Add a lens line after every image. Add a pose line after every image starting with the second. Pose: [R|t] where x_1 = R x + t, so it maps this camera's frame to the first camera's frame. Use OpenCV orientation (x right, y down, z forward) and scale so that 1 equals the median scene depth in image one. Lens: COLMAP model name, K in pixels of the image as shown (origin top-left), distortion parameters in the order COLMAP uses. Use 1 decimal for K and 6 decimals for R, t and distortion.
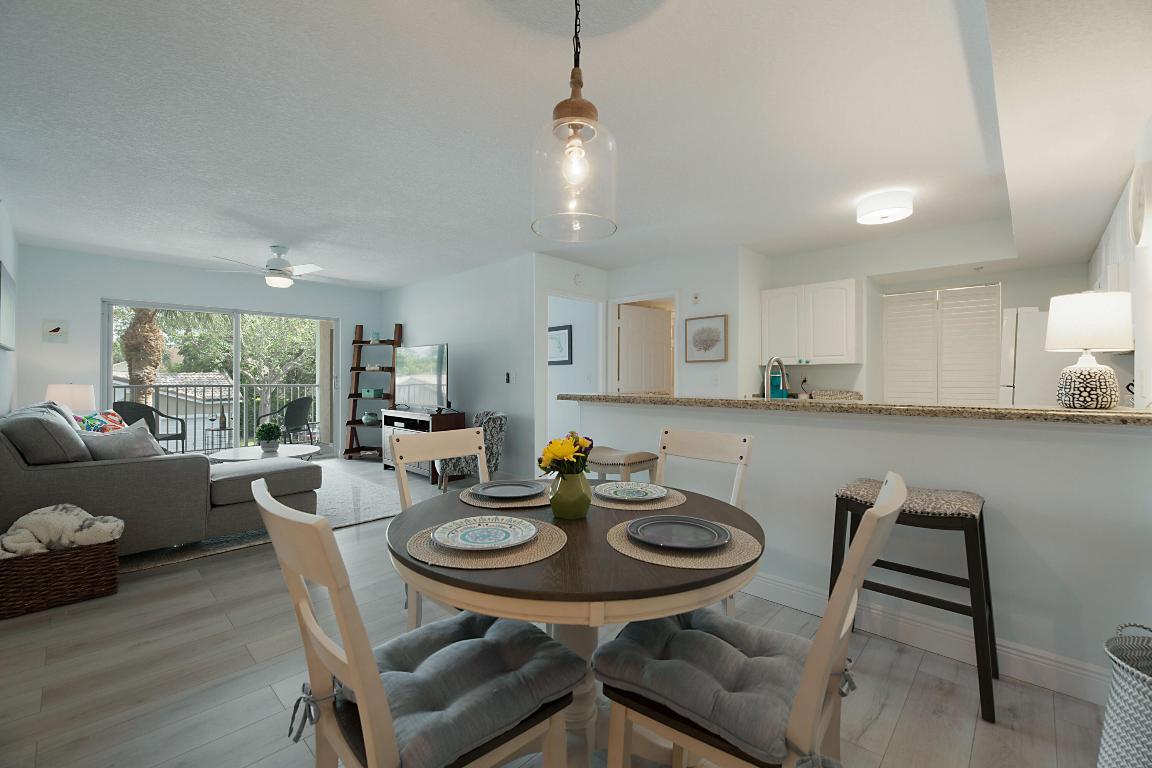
lens RADIAL K [[459.8, 0, 573.1], [0, 459.8, 375.4], [0, 0, 1]] dist [-0.007964, -0.000276]
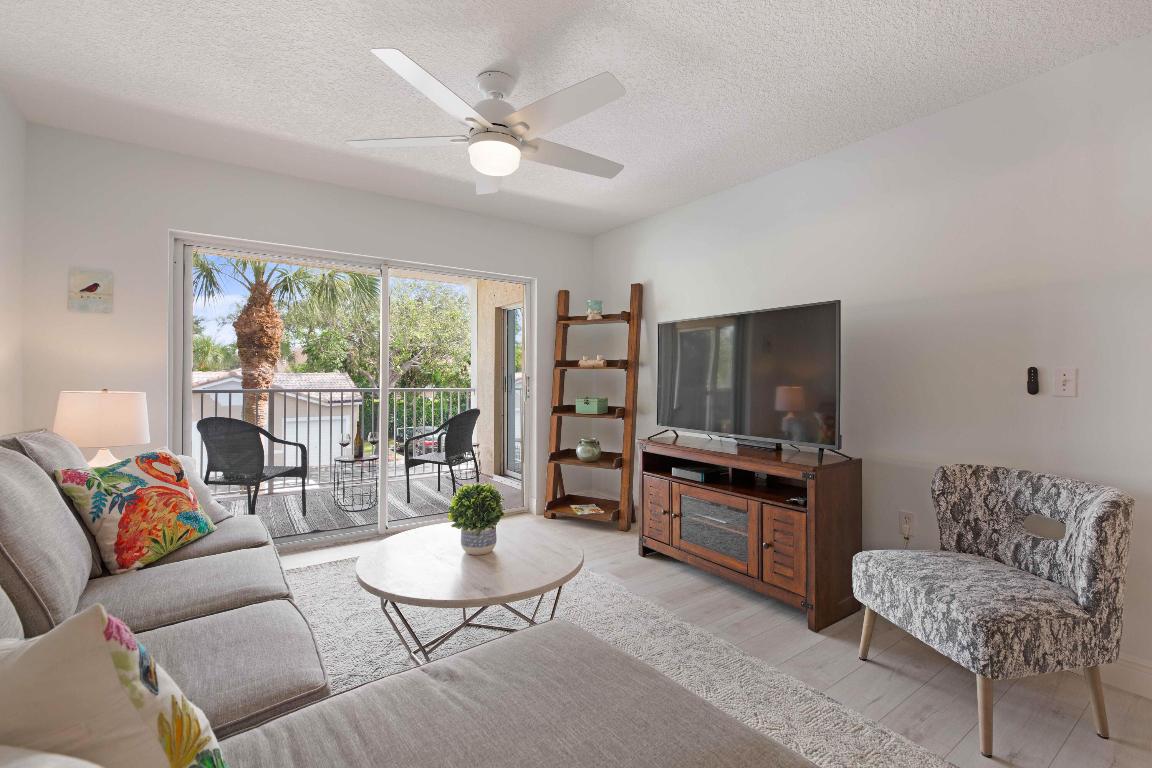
lens RADIAL K [[498.3, 0, 575.6], [0, 498.3, 371.2], [0, 0, 1]] dist [0.003889, 0.000323]
pose [[0.977604, -0.001201, -0.210449, -0.341539], [-0.000781, 0.999956, -0.009333, 0.001269], [0.210451, 0.009288, 0.977560, 0.404422]]
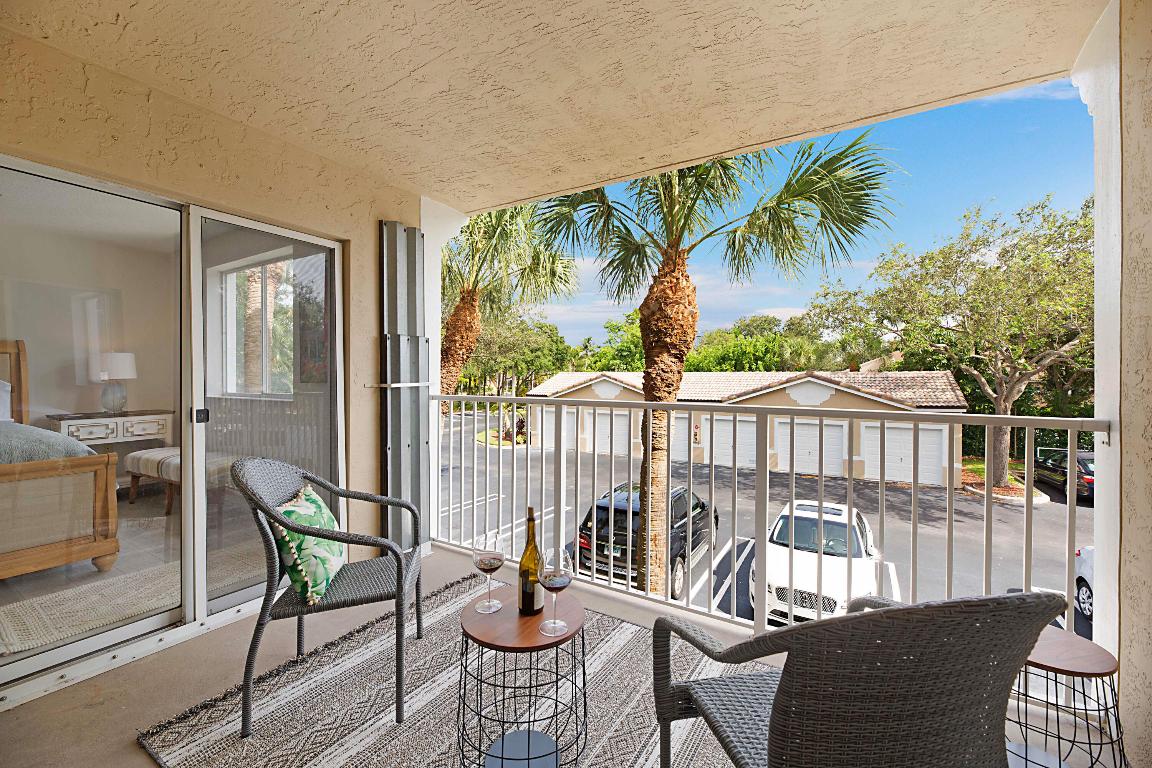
lens RADIAL K [[463.1, 0, 574.2], [0, 463.1, 379.6], [0, 0, 1]] dist [-0.001242, -0.000643]
pose [[0.199815, 0.006831, -0.979810, -0.575112], [0.002706, 0.999968, 0.007524, 0.002215], [0.979830, -0.004155, 0.199790, 1.035659]]
